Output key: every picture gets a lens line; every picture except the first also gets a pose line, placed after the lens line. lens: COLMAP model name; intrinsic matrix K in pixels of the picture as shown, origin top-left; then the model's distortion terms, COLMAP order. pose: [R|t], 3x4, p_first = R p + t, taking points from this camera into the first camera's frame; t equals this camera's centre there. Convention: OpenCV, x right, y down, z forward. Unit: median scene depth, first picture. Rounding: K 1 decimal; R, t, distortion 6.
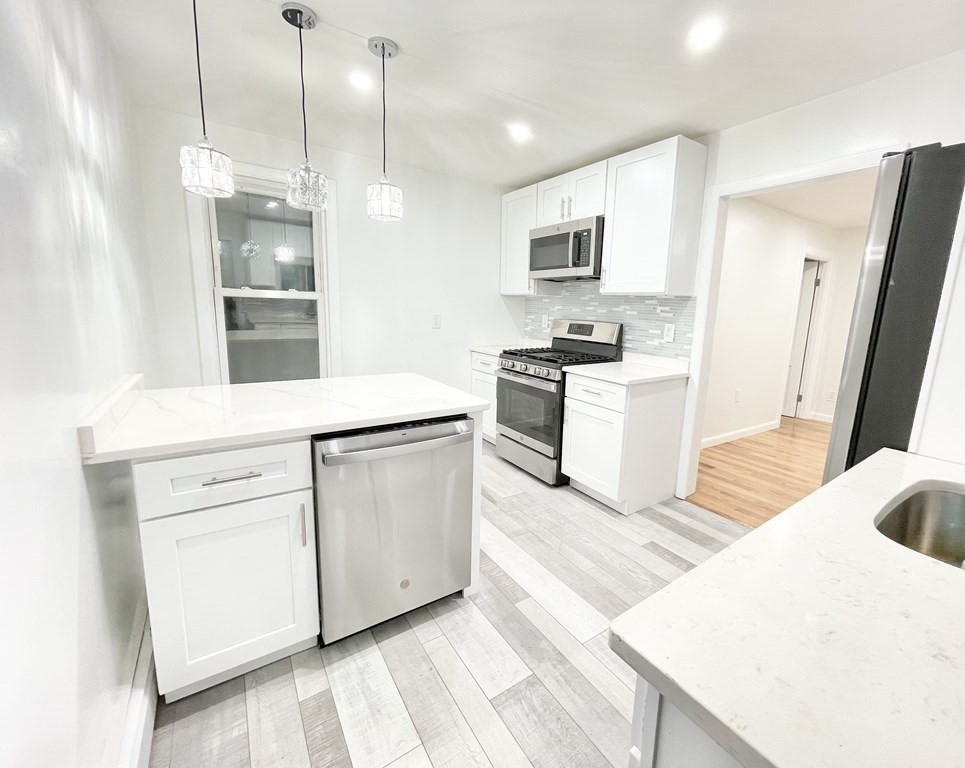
lens RADIAL K [[416.0, 0, 498.8], [0, 416.0, 385.1], [0, 0, 1]] dist [0.000786, -0.000001]
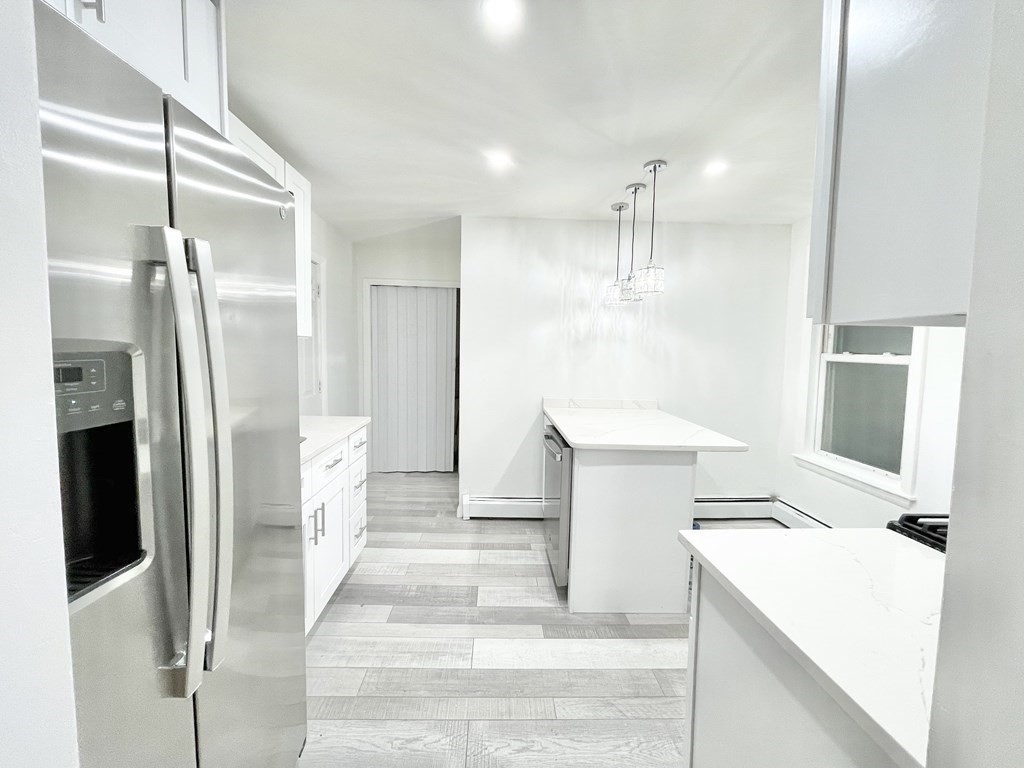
lens RADIAL K [[413.1, 0, 512.0], [0, 413.1, 384.0], [0, 0, 1]] dist [-0.000447, -0.000082]
pose [[-0.525600, 0.020298, -0.850490, 0.662850], [-0.203143, 0.967801, 0.148640, -0.153215], [0.826122, 0.250896, -0.504553, 0.890479]]
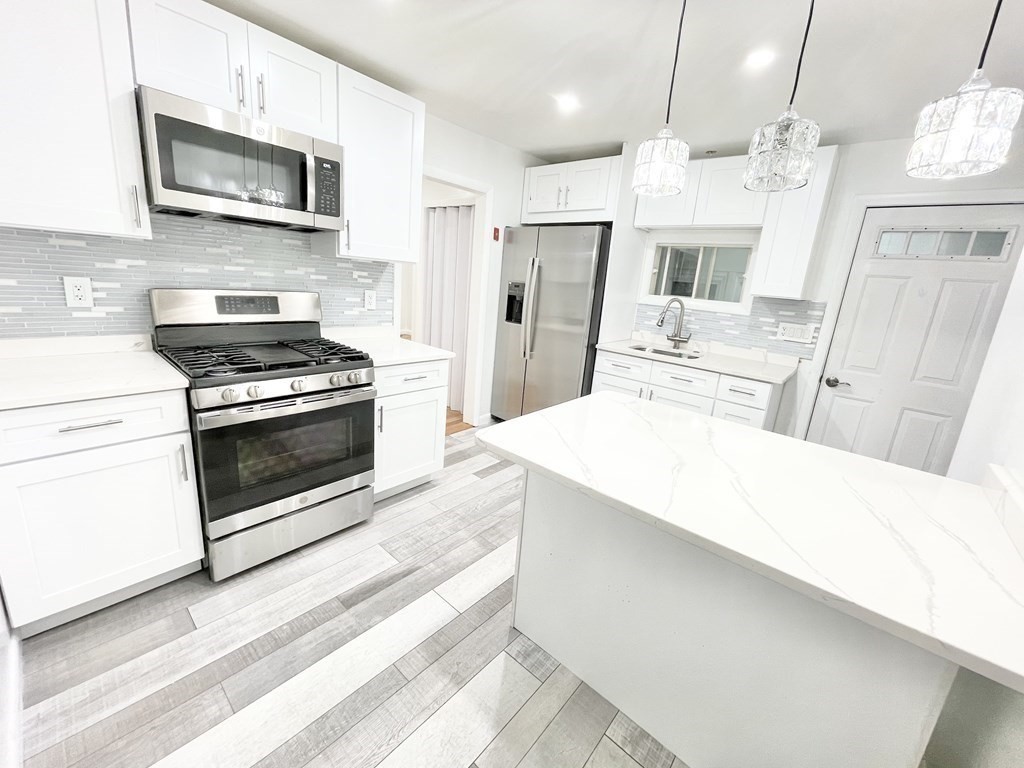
lens RADIAL K [[413.1, 0, 512.0], [0, 413.1, 384.0], [0, 0, 1]] dist [-0.000447, -0.000082]
pose [[-0.267165, -0.279962, 0.922087, -0.605443], [0.106273, 0.942472, 0.316942, -0.210979], [-0.957773, 0.182669, -0.222043, 0.942406]]
